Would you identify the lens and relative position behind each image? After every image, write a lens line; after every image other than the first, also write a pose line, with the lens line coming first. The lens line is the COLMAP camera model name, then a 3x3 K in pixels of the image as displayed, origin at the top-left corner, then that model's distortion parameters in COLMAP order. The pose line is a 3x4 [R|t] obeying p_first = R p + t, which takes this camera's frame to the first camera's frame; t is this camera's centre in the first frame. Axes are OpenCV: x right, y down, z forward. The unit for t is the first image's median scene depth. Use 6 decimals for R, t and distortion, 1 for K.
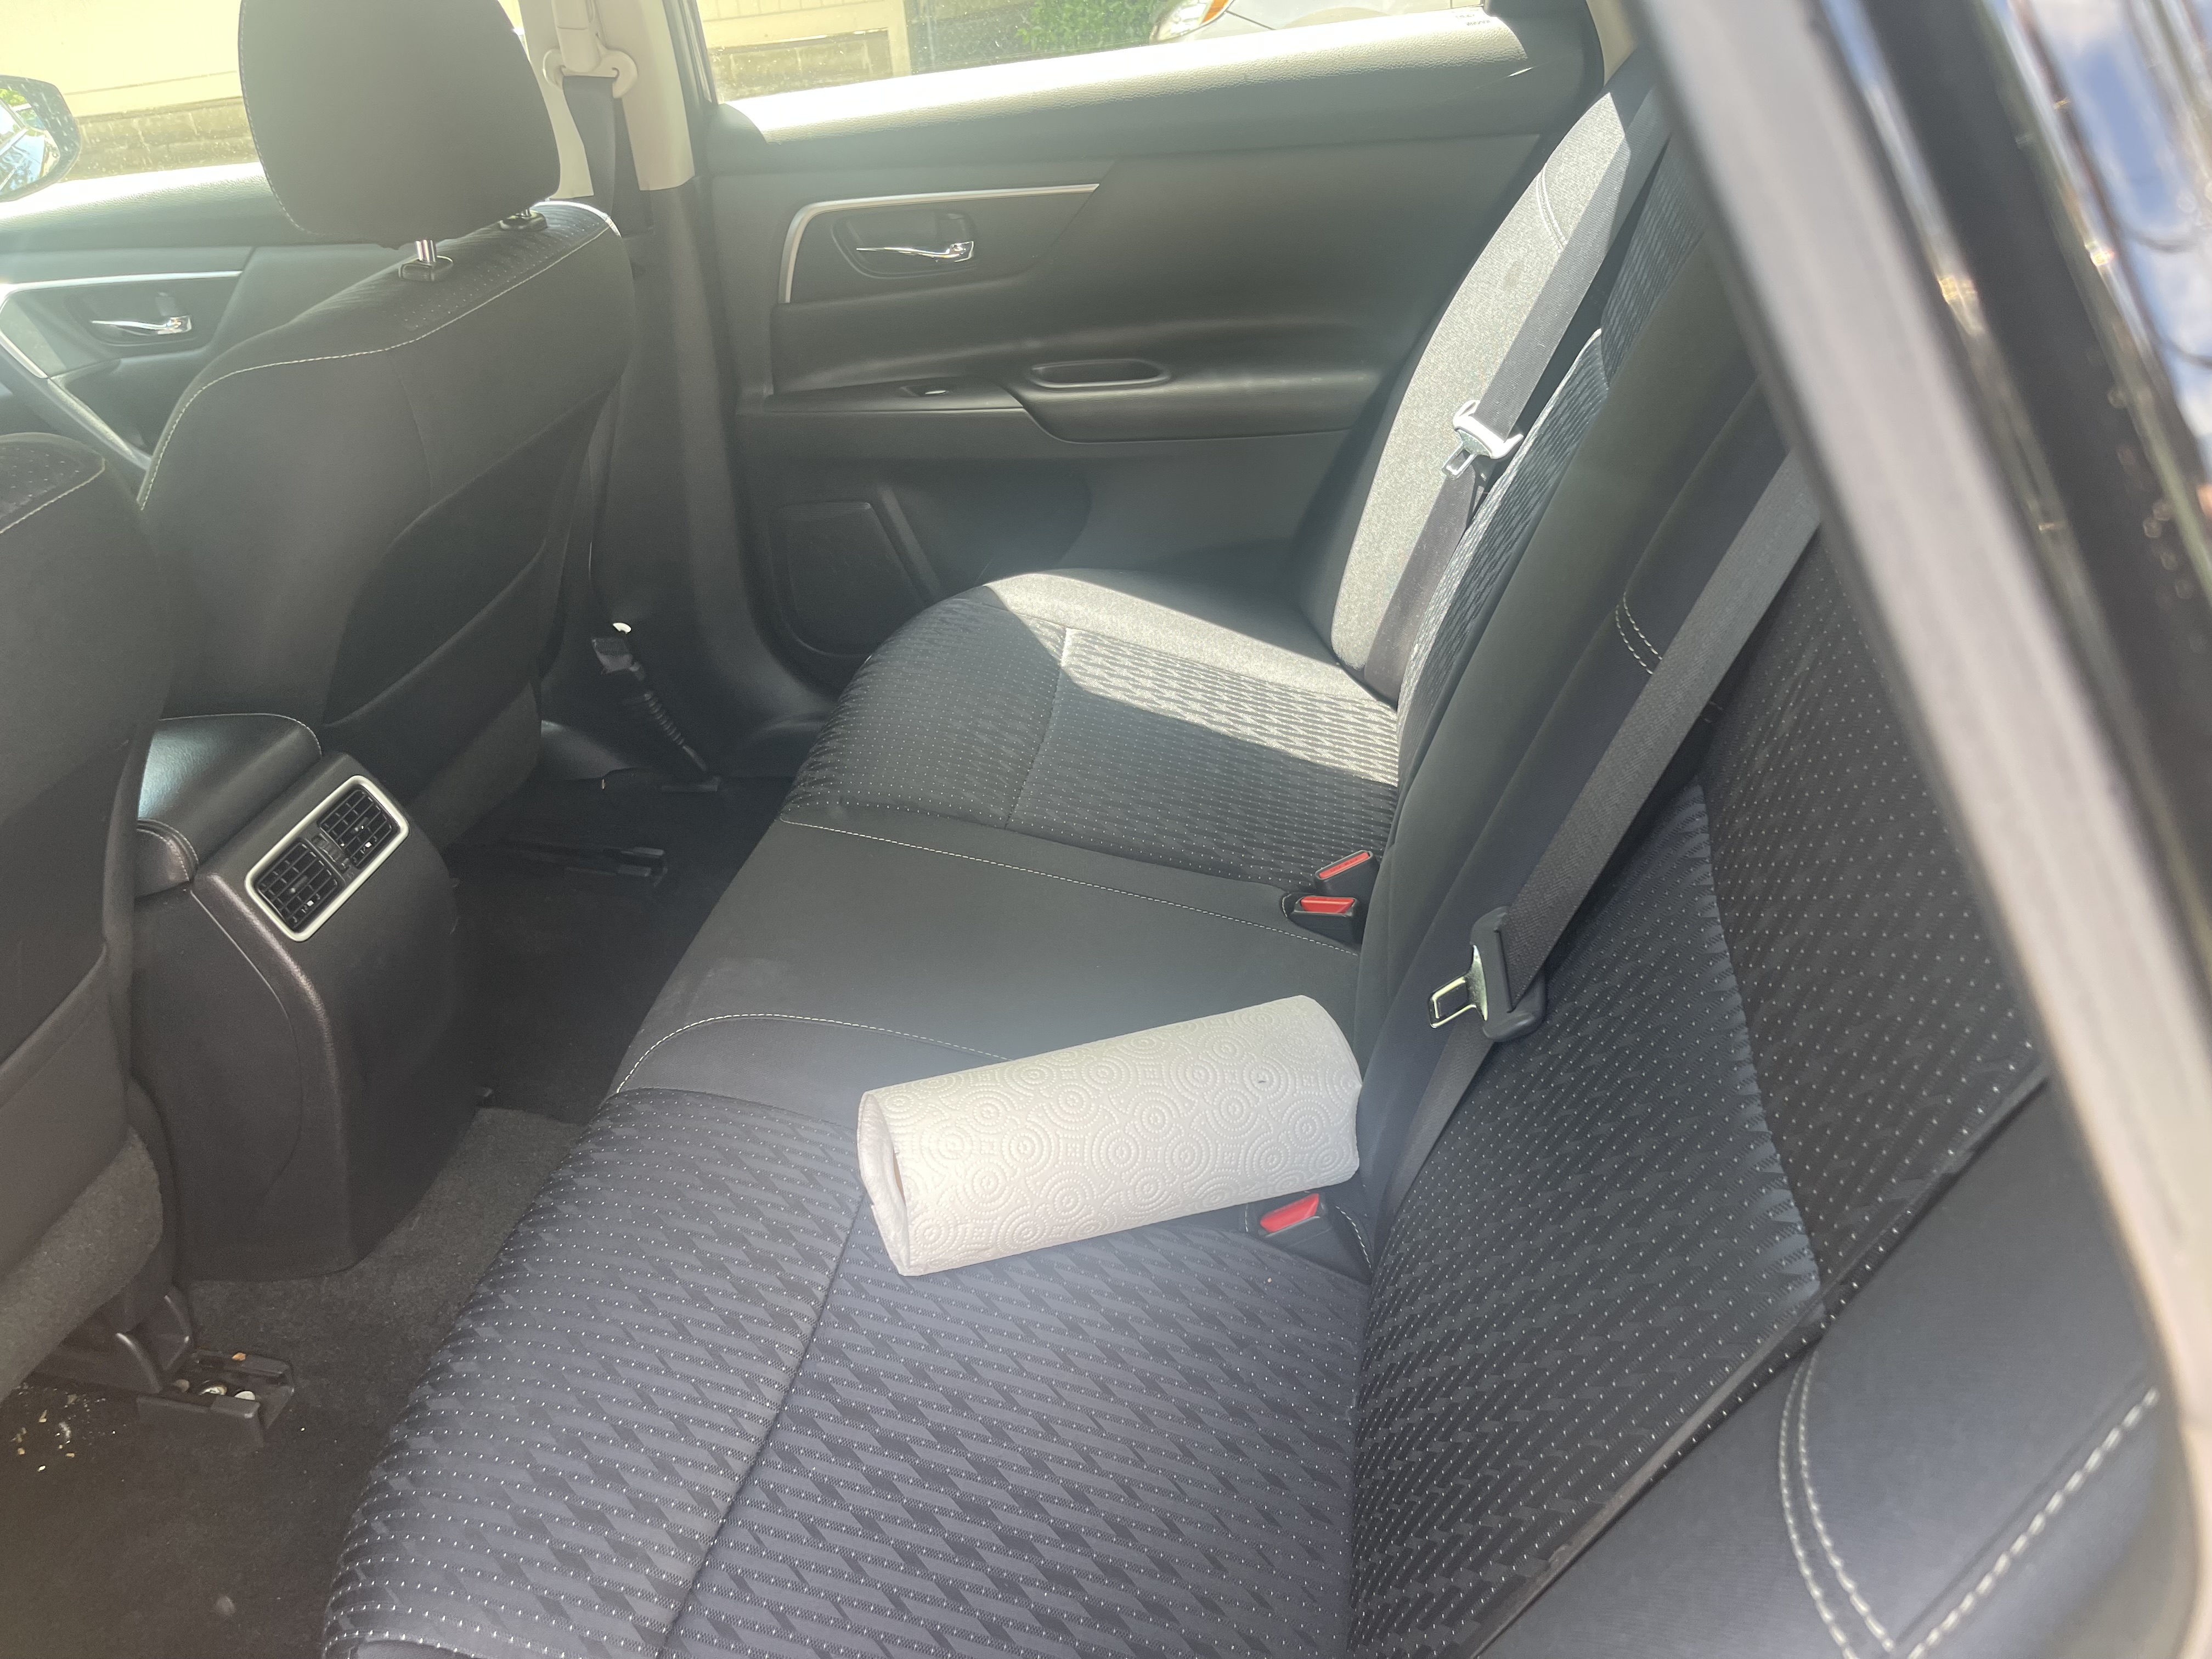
lens RADIAL K [[1713.1, 0, 1096.1], [0, 1713.1, 821.3], [0, 0, 1]] dist [0.052589, -0.064226]
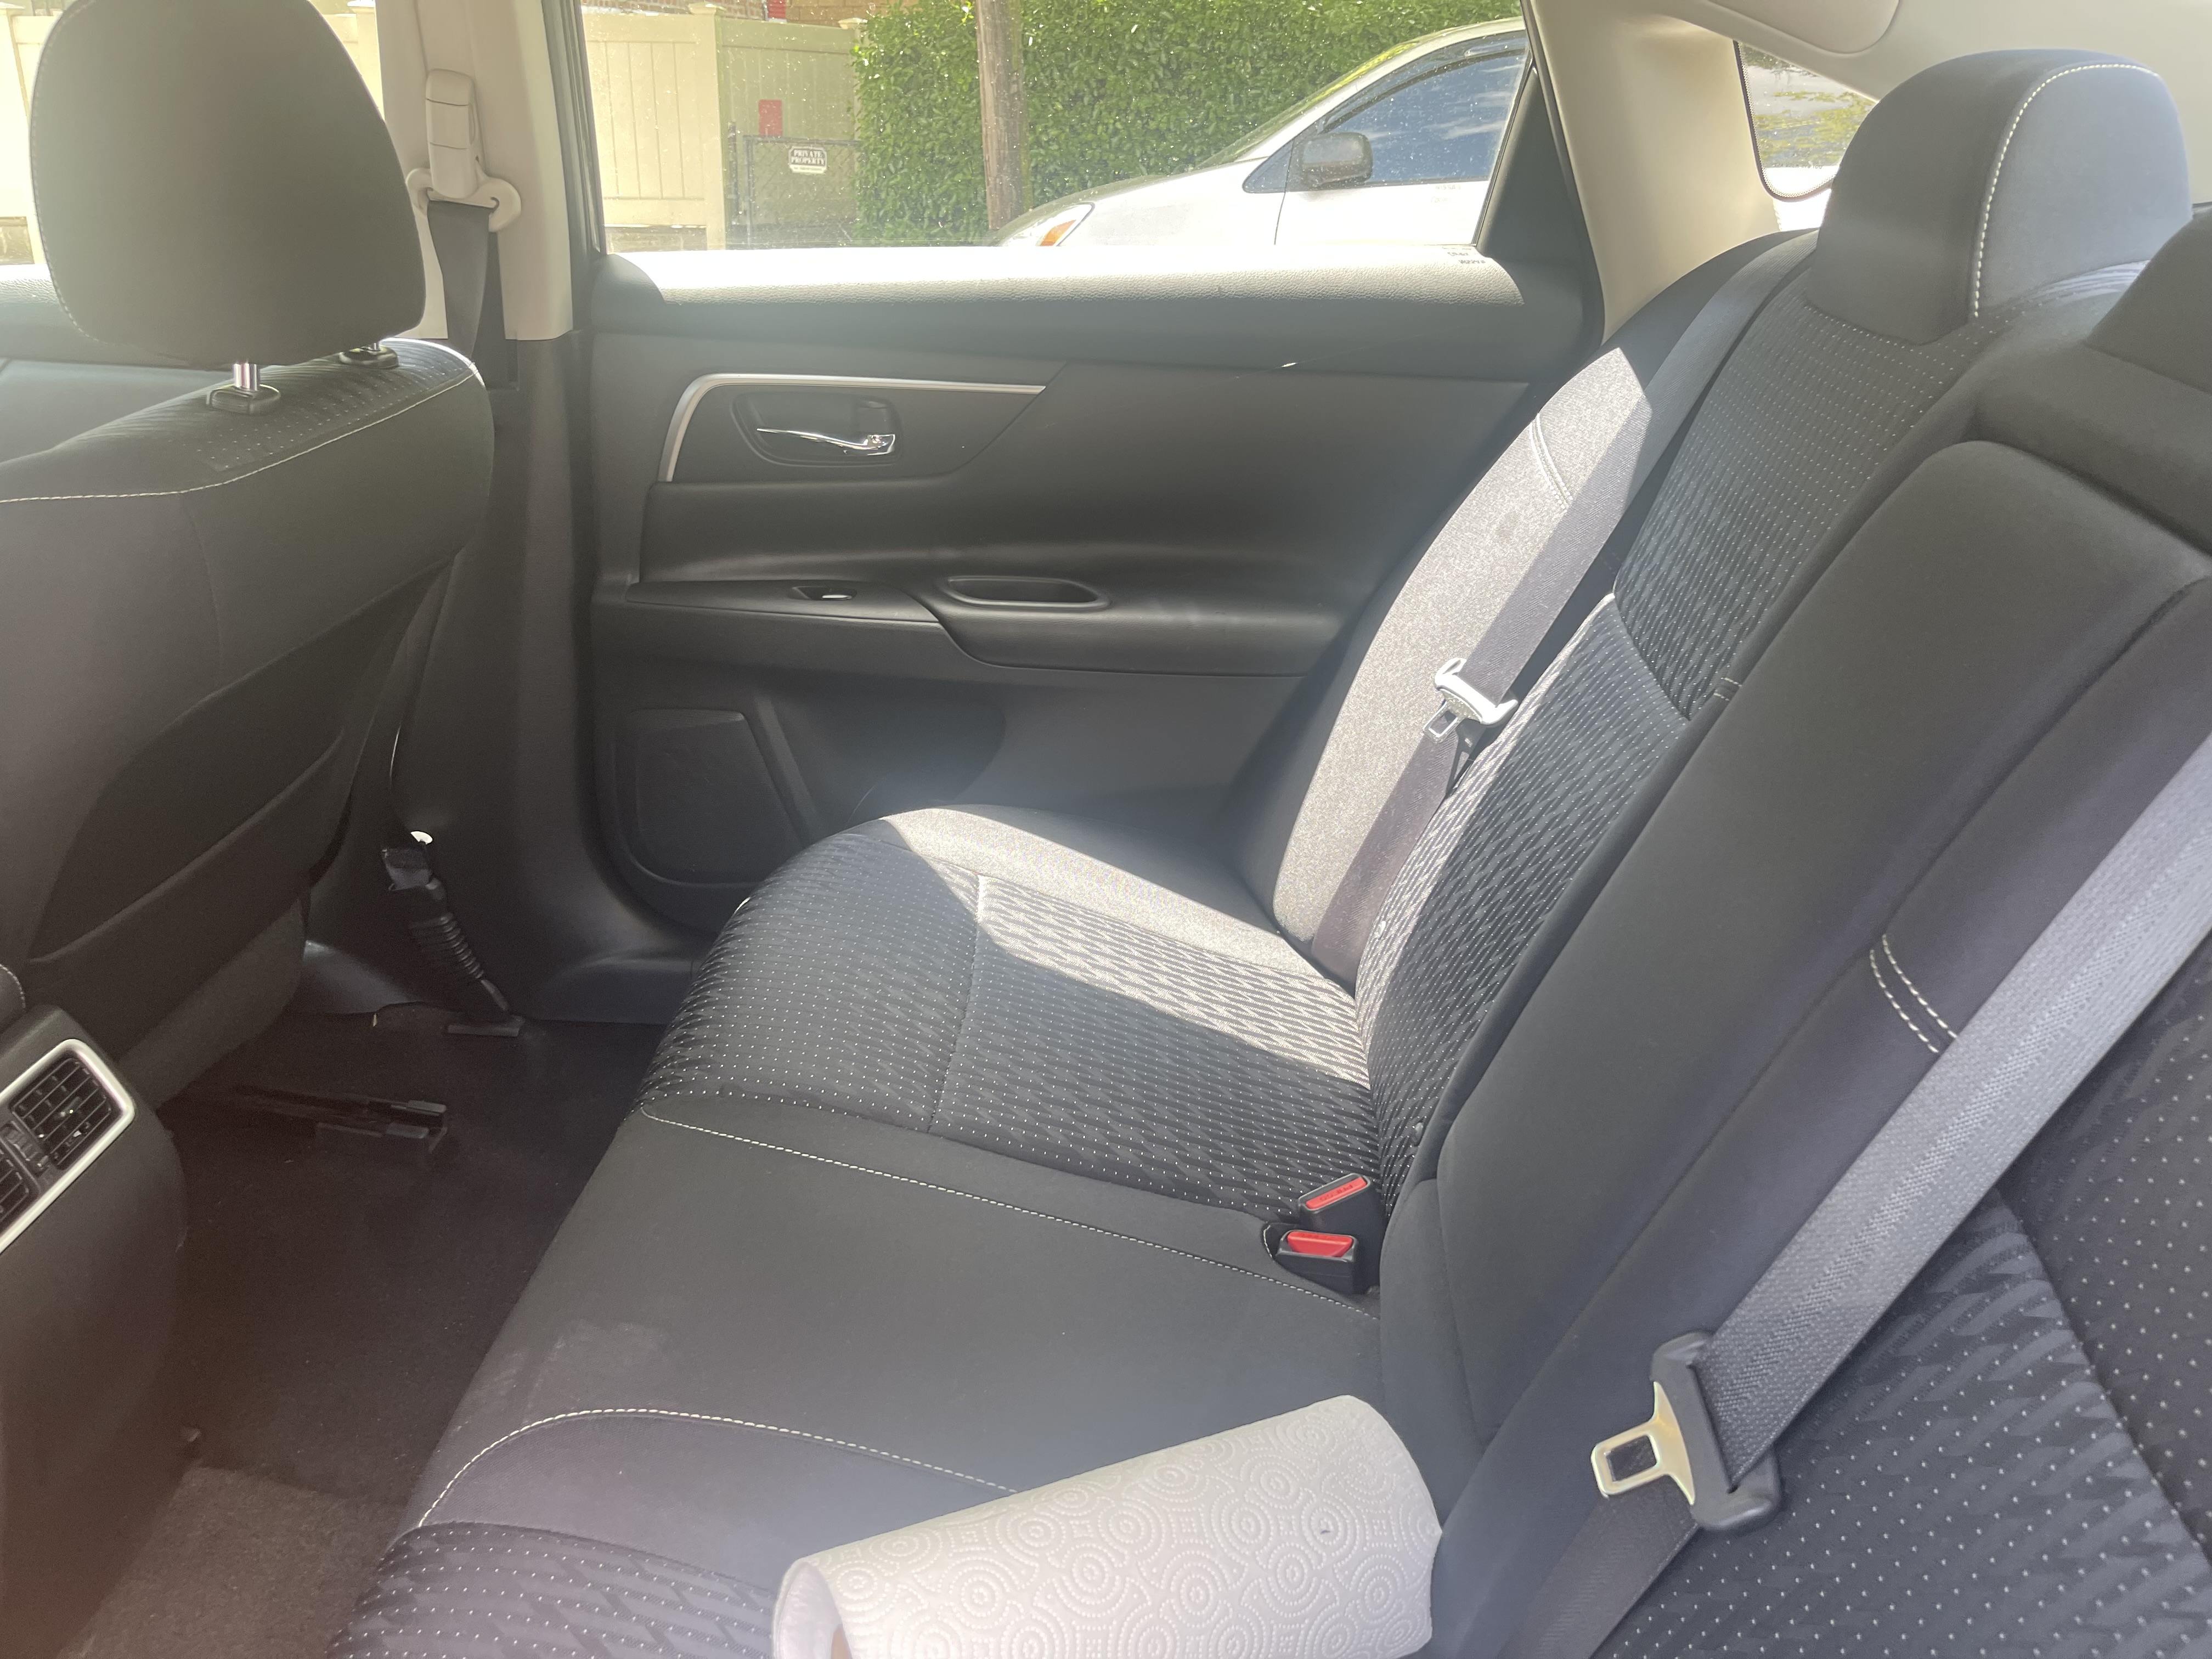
lens RADIAL K [[1705.2, 0, 1135.6], [0, 1705.2, 825.1], [0, 0, 1]] dist [0.052887, -0.064351]
pose [[0.985637, 0.062543, 0.156871, -0.083729], [-0.043940, 0.991877, -0.119374, -0.043061], [-0.163062, 0.110766, 0.980378, 0.157403]]
